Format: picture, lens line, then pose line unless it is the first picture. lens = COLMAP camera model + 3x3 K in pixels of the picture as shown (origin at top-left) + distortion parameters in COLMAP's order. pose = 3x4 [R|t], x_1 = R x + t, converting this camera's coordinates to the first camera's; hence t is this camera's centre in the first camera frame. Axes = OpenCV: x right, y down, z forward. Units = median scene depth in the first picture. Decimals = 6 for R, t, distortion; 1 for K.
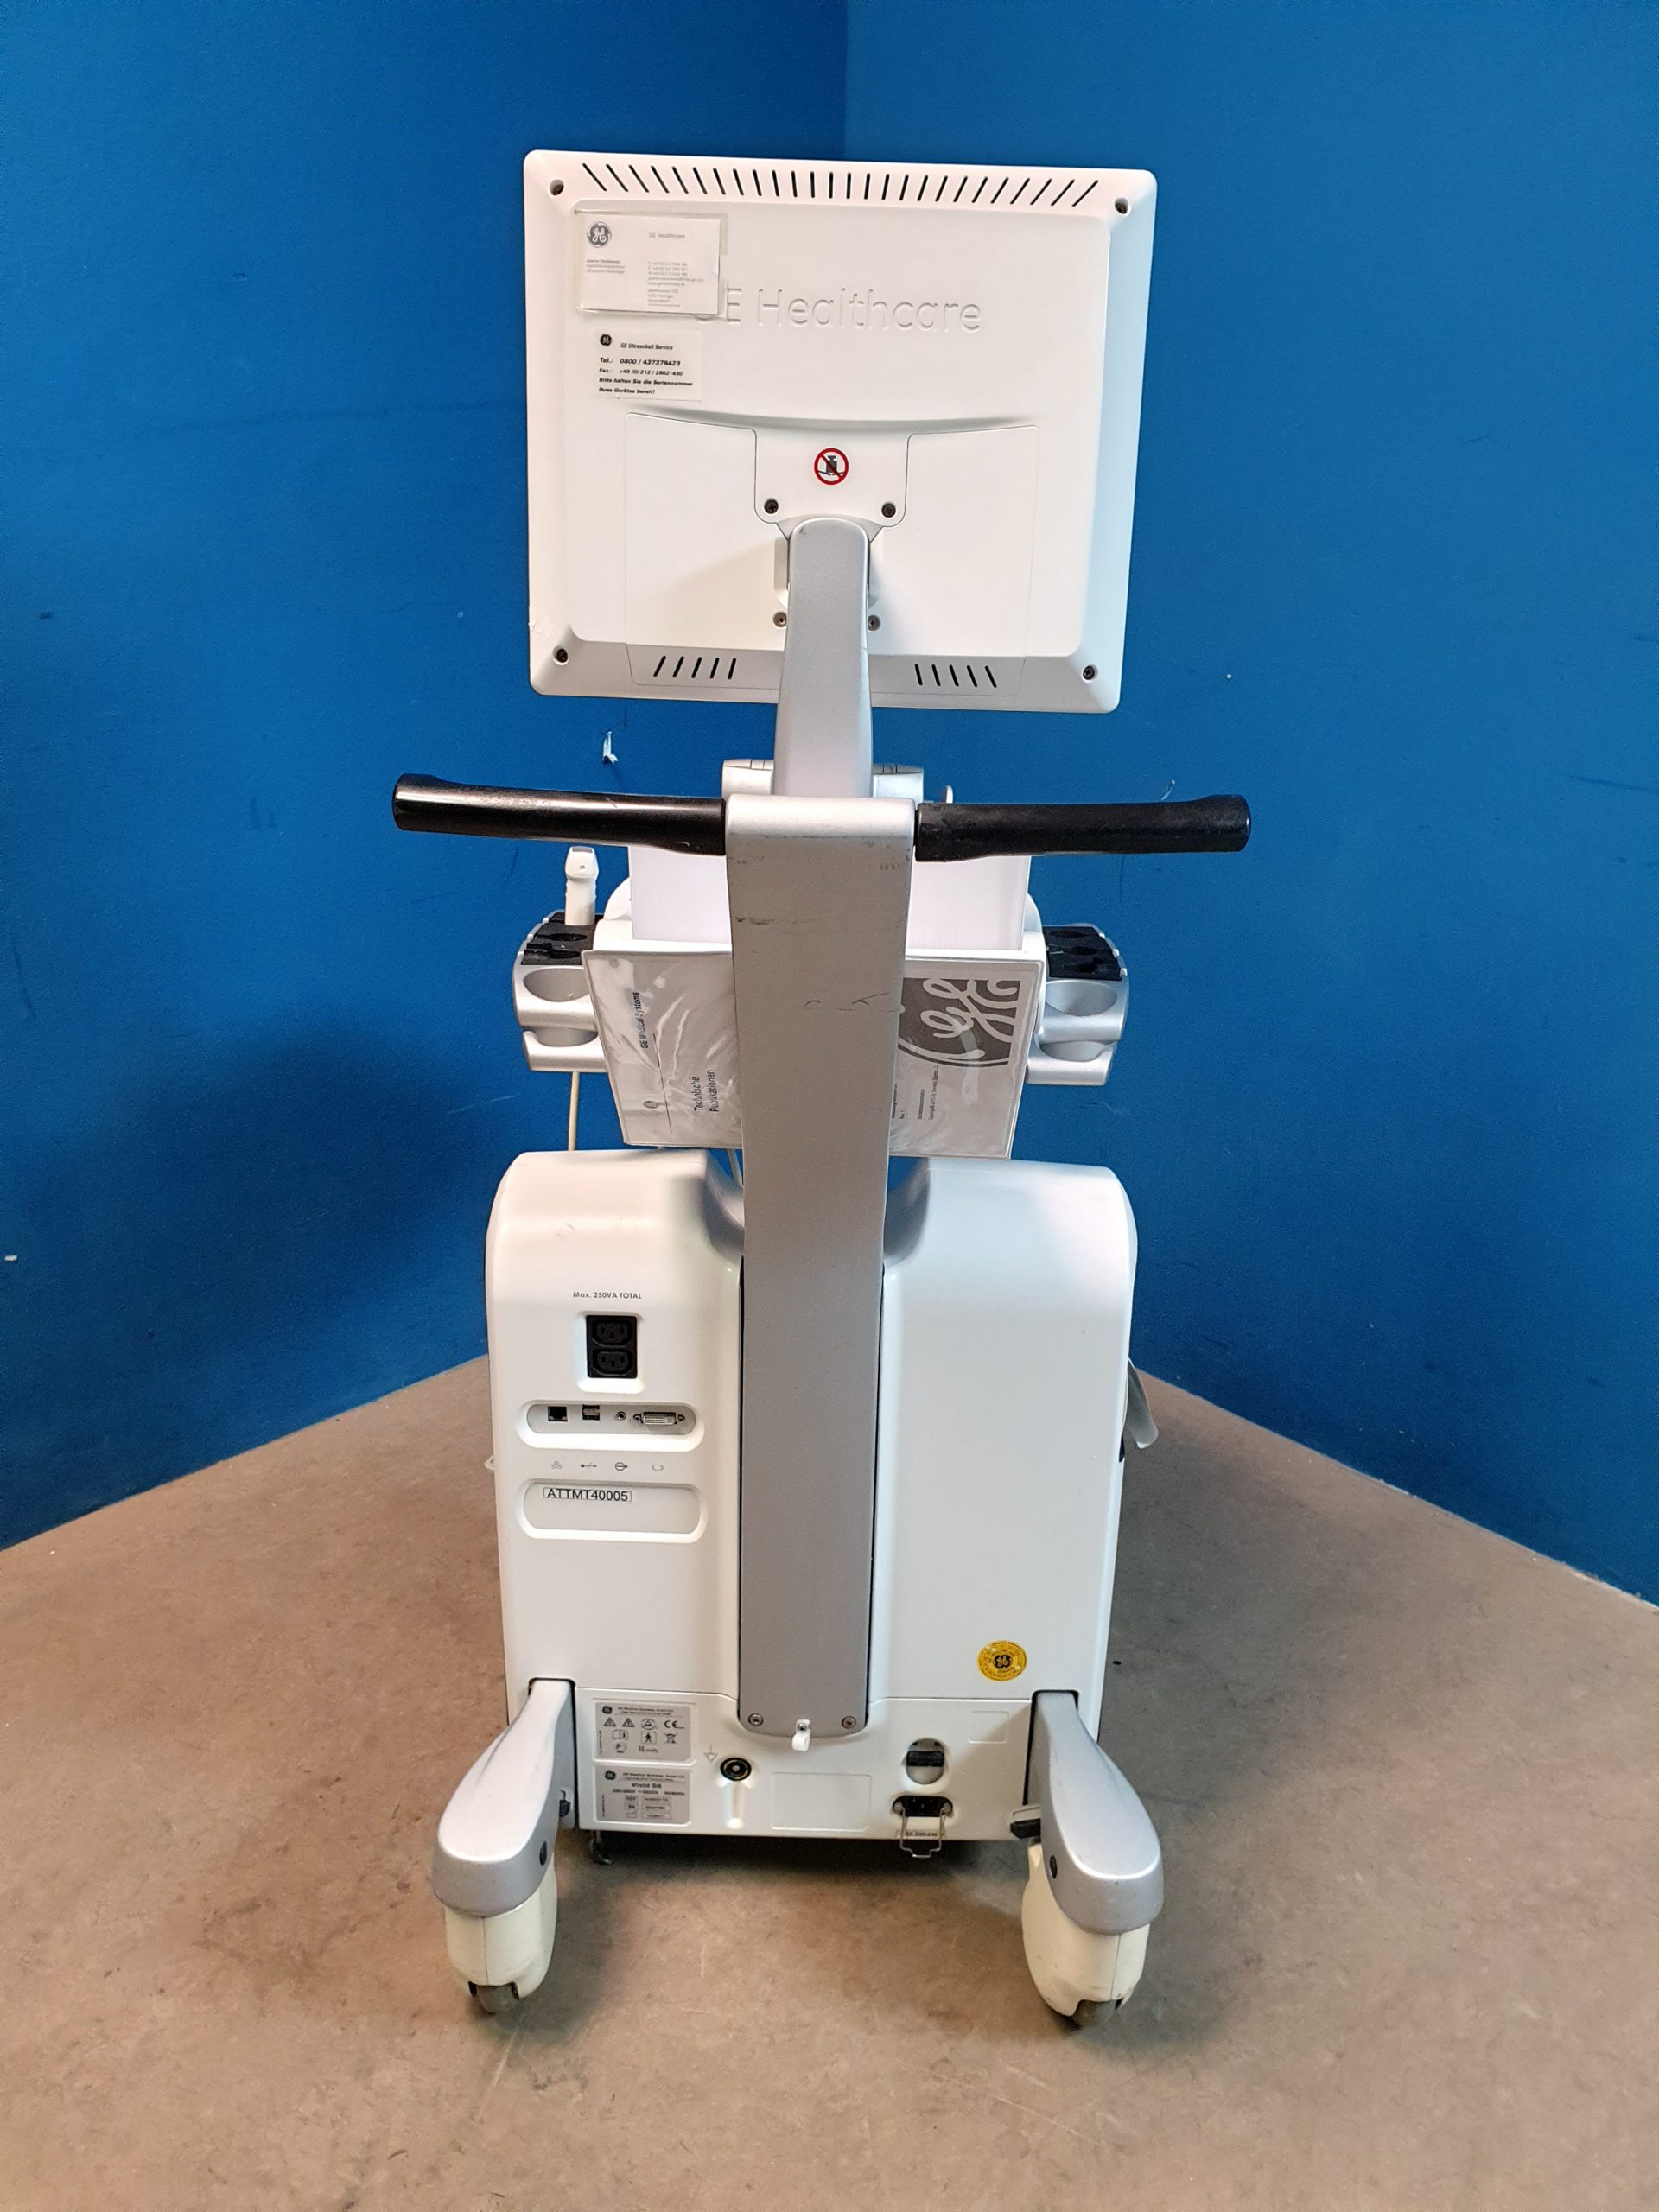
lens RADIAL K [[1726.0, 0, 829.5], [0, 1726.0, 1106.0], [0, 0, 1]] dist [-0.000657, 0.002480]
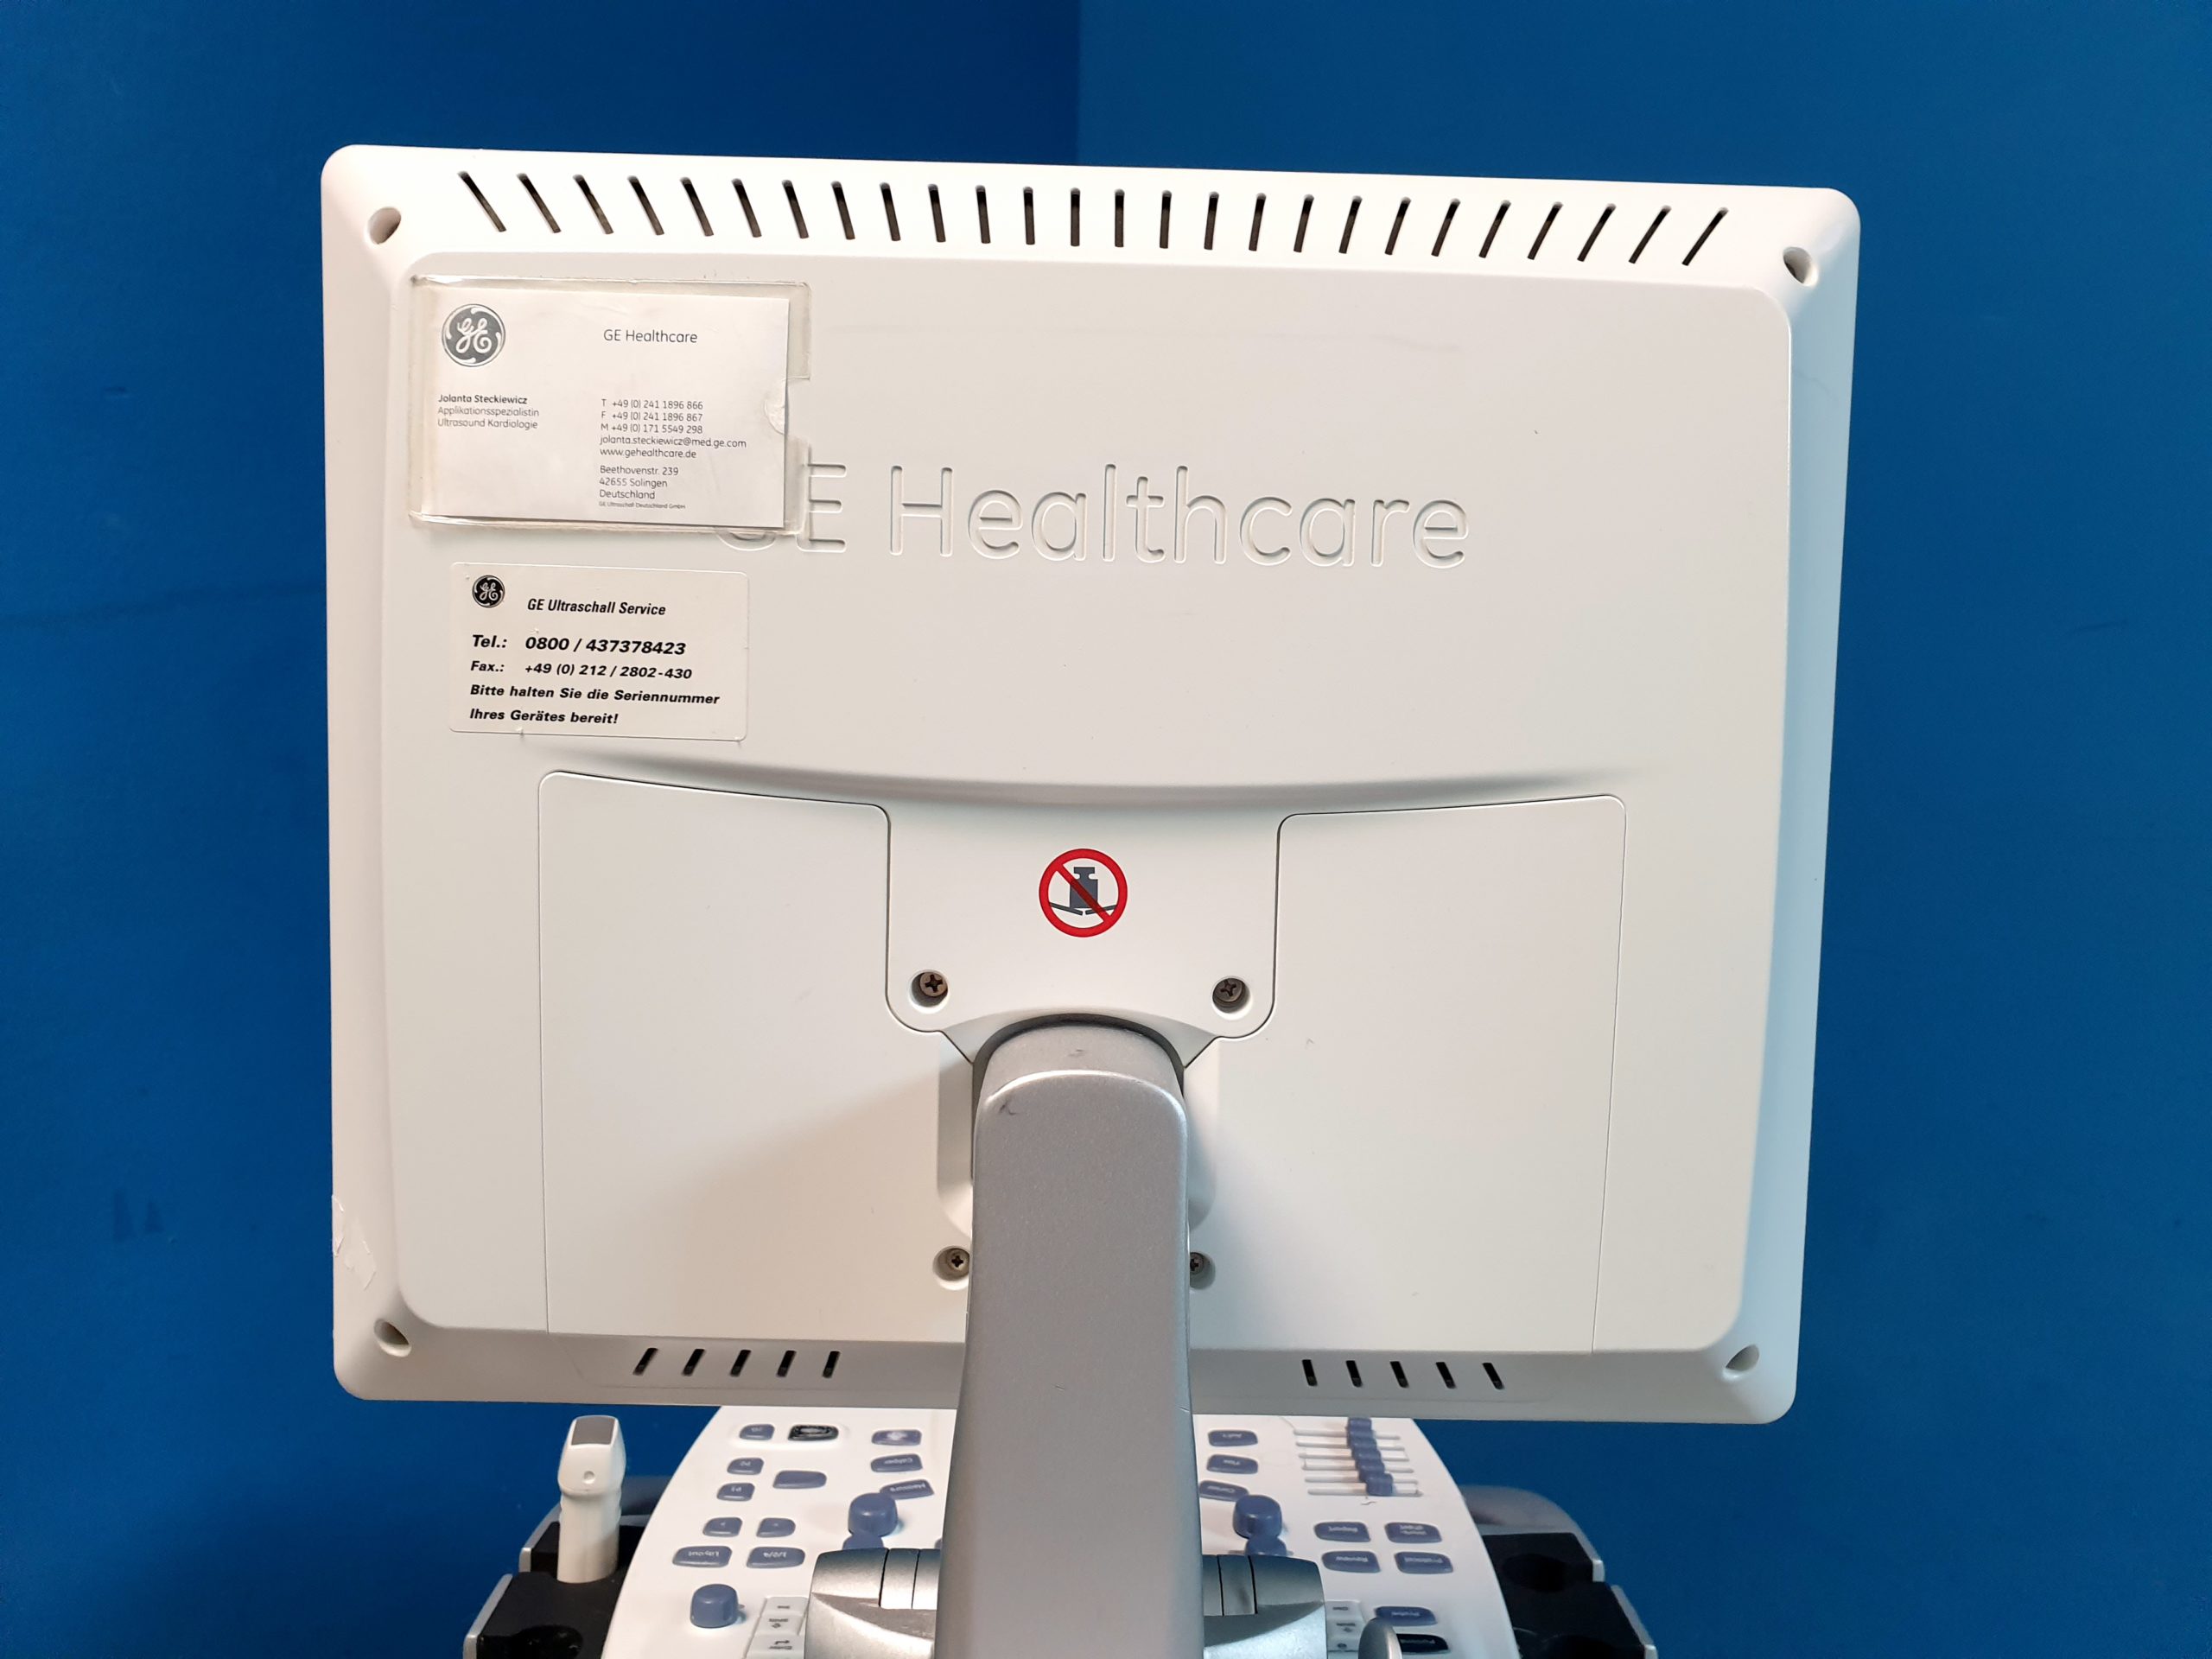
lens RADIAL K [[1782.5, 0, 1094.0], [0, 1782.5, 831.6], [0, 0, 1]] dist [0.126288, -0.390938]
pose [[0.999712, -0.009860, 0.021876, -0.005227], [0.013748, 0.982558, -0.185448, -0.314807], [-0.019666, 0.185695, 0.982411, 0.614346]]
